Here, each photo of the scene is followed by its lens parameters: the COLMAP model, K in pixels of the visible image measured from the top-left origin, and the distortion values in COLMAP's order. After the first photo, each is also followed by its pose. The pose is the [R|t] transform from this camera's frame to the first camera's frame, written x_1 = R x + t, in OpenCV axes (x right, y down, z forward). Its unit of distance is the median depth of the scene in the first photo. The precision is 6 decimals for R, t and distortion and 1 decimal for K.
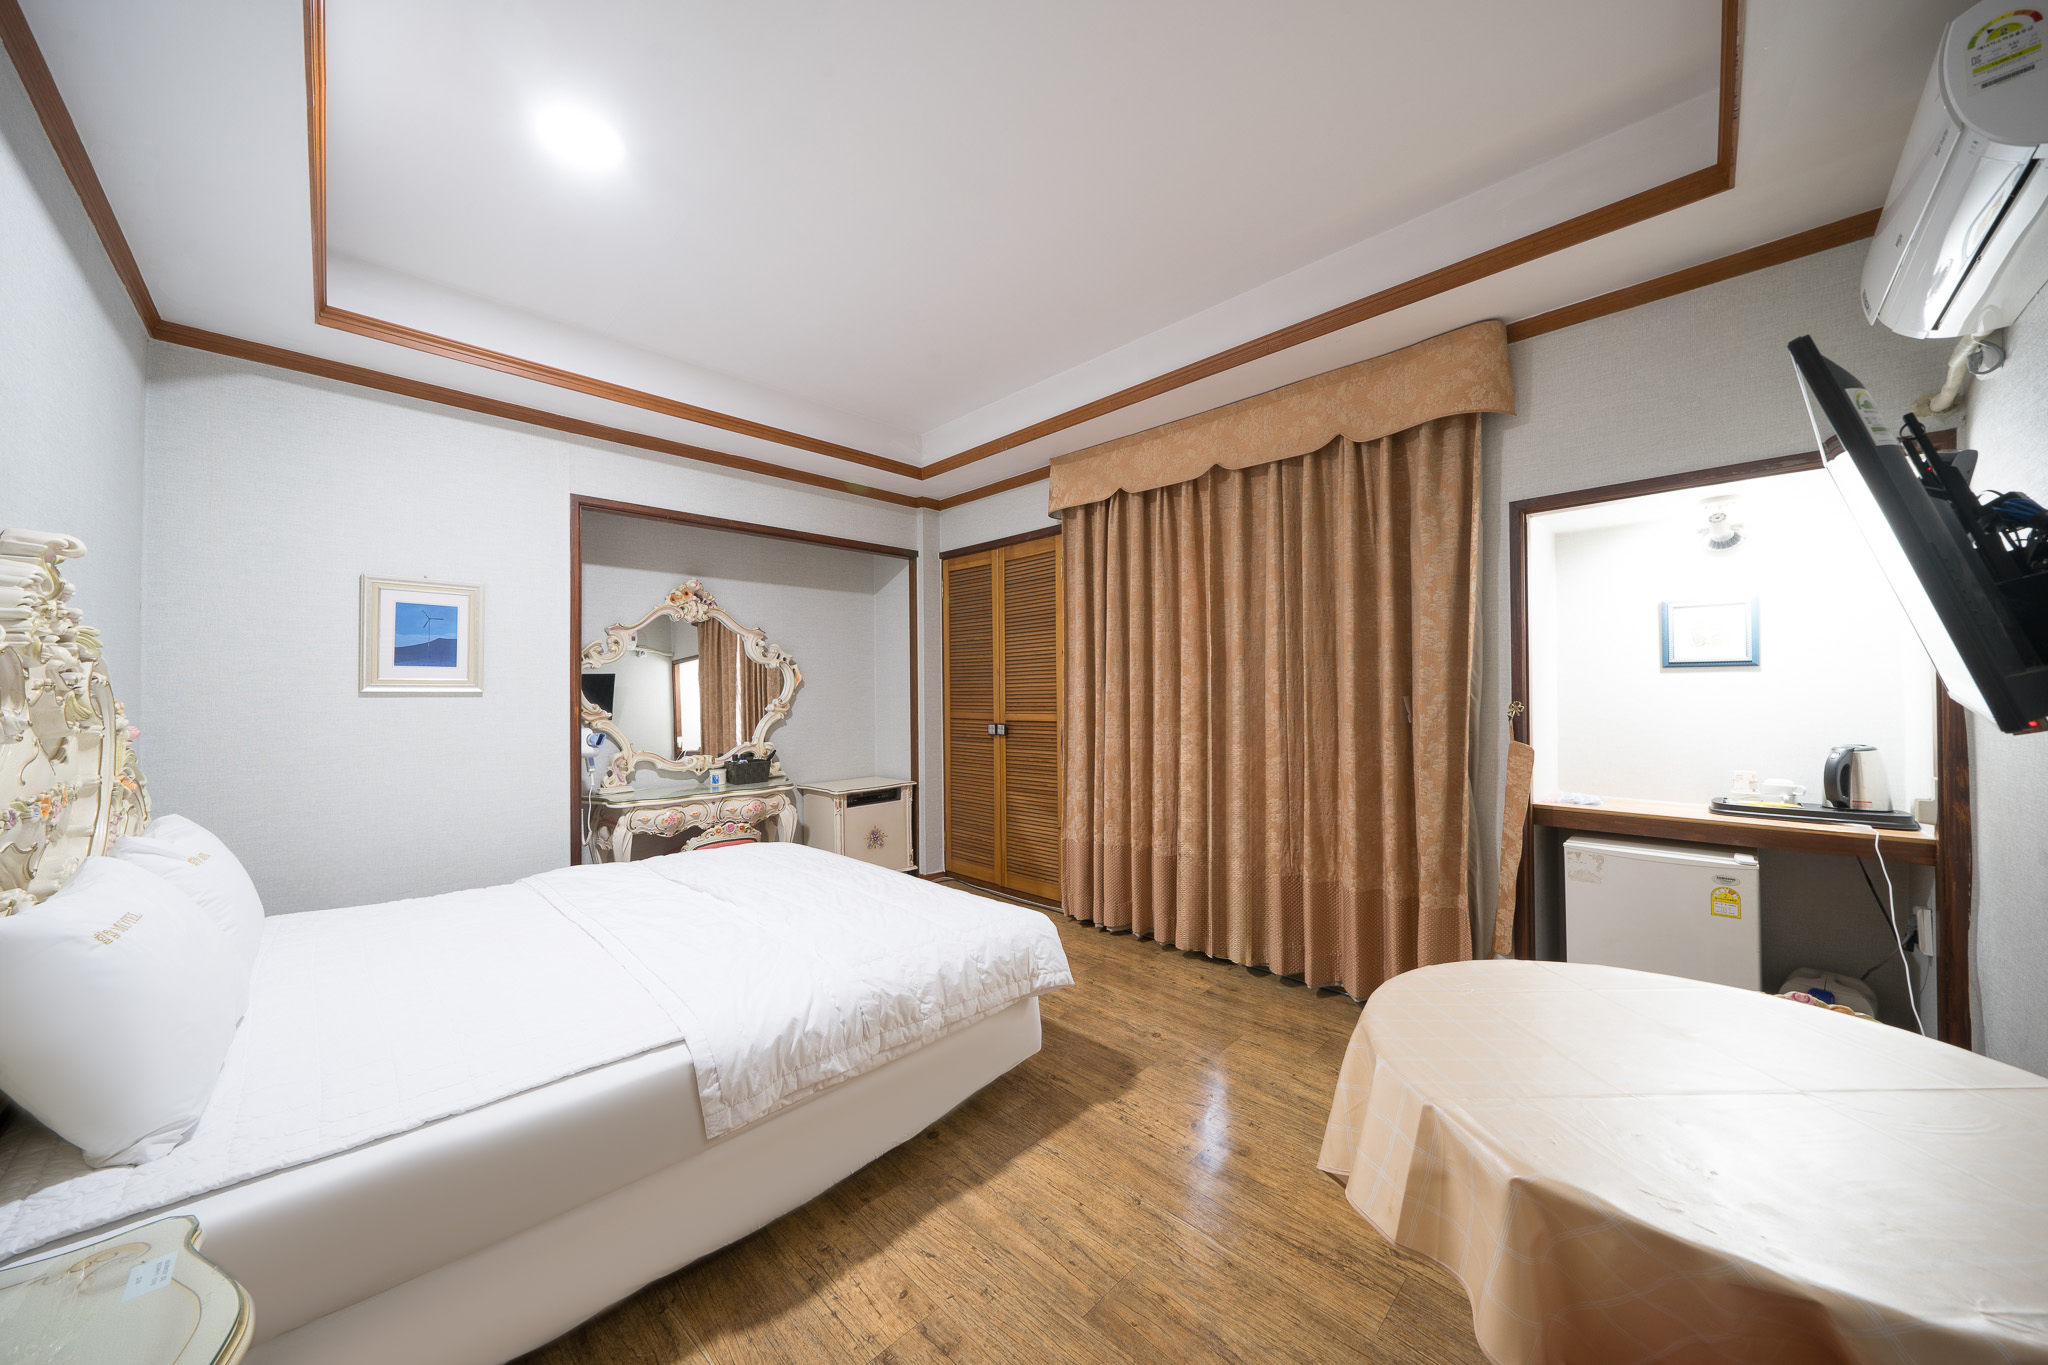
lens RADIAL K [[701.1, 0, 1013.9], [0, 701.1, 690.3], [0, 0, 1]] dist [-0.013265, -0.000060]
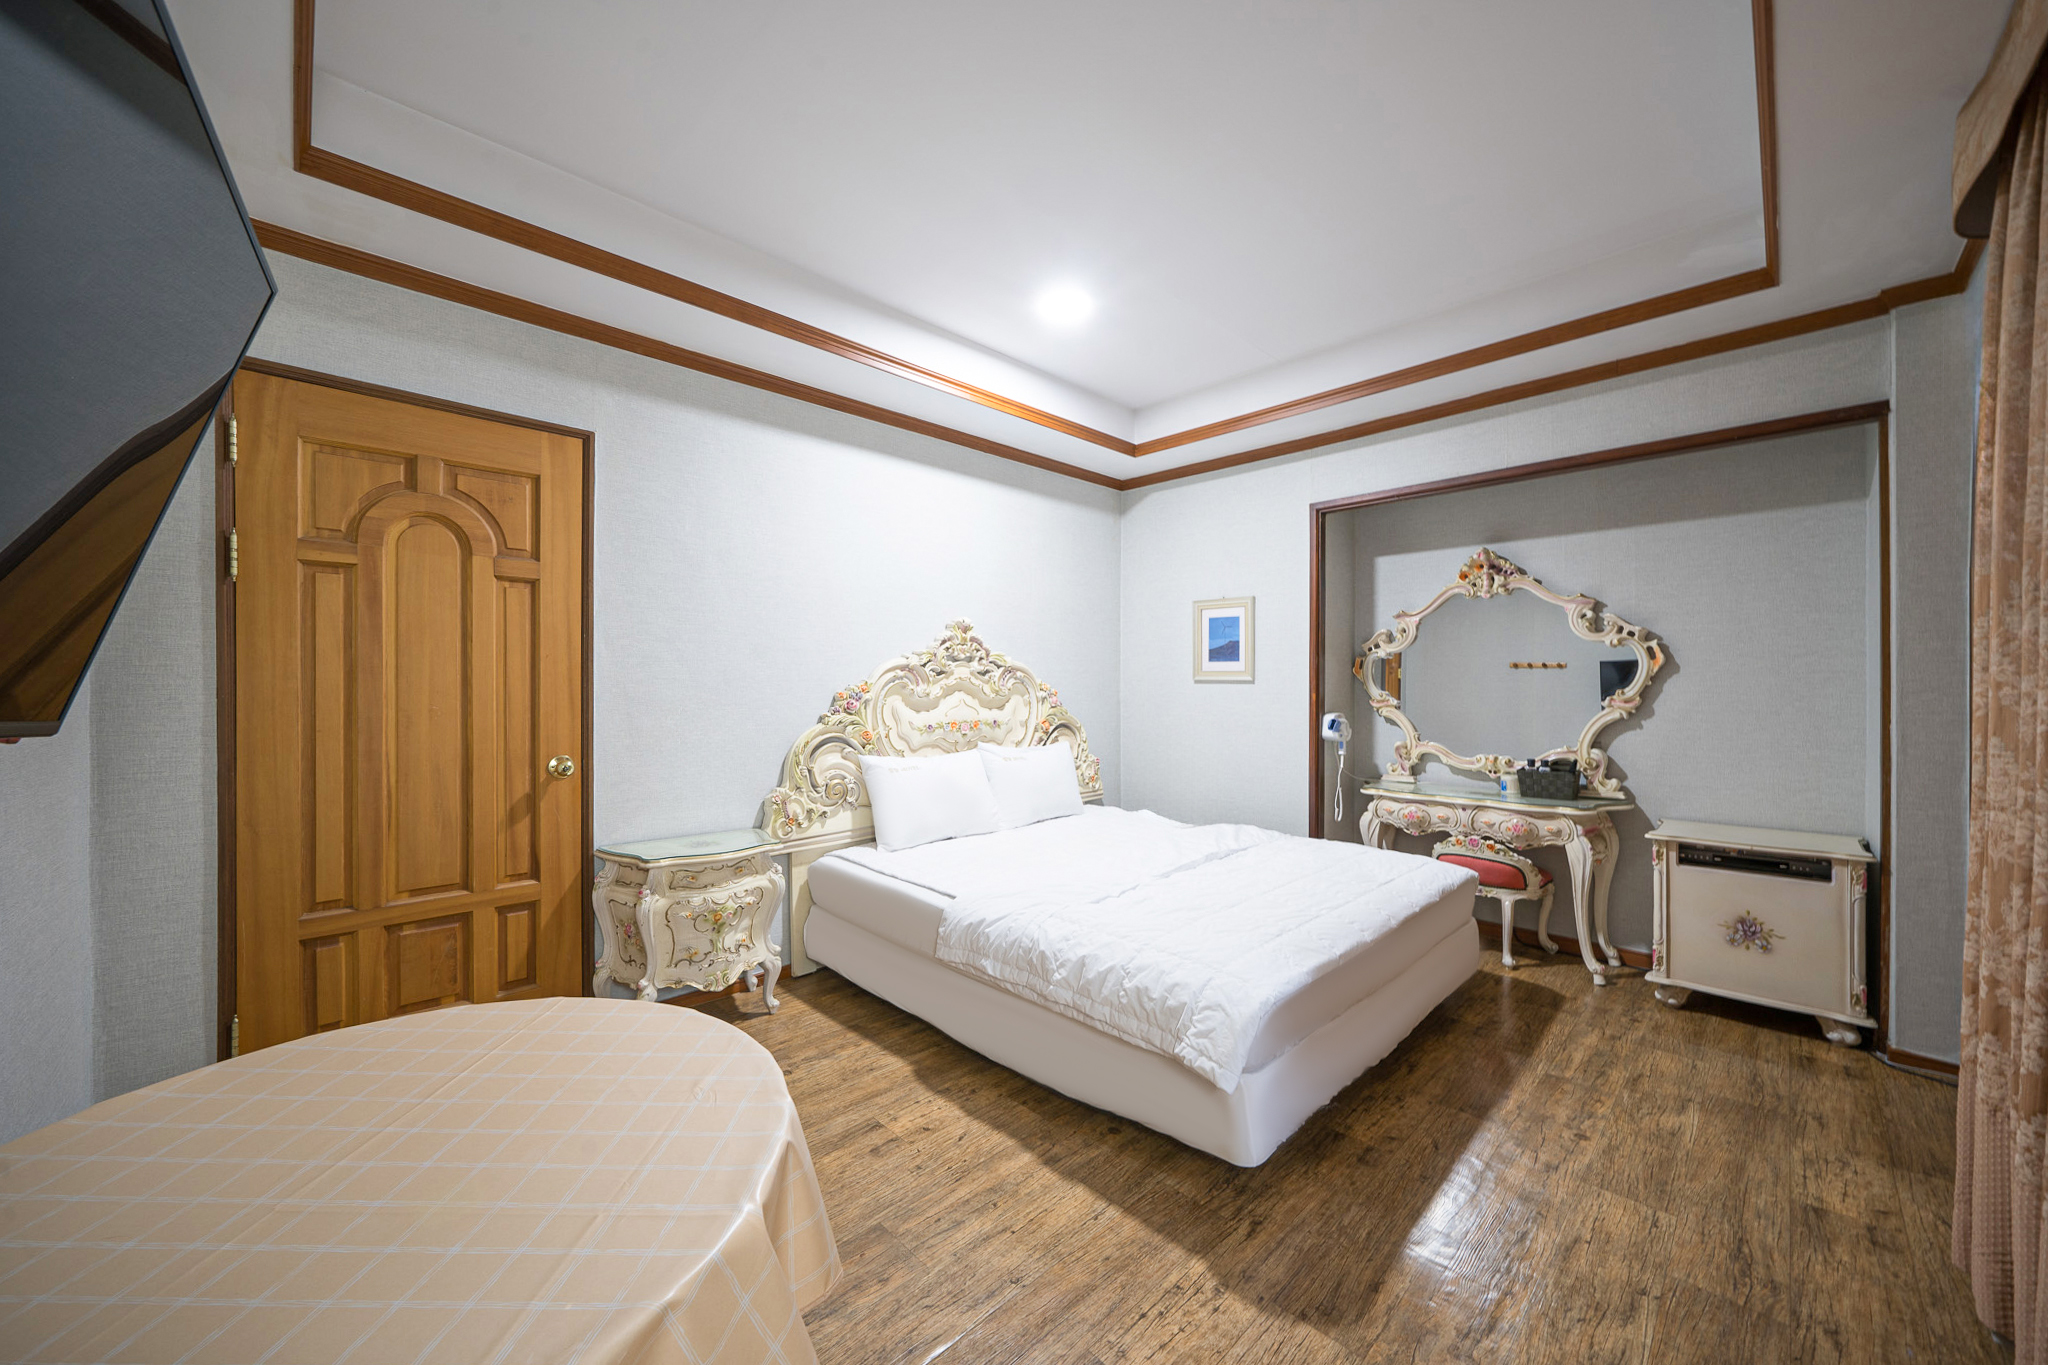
lens RADIAL K [[746.7, 0, 1017.6], [0, 746.7, 687.0], [0, 0, 1]] dist [-0.000806, -0.000145]
pose [[-0.015196, 0.012770, -0.999803, 0.634818], [0.004174, 0.999911, 0.012708, -0.004513], [0.999876, -0.003980, -0.015248, 0.595858]]
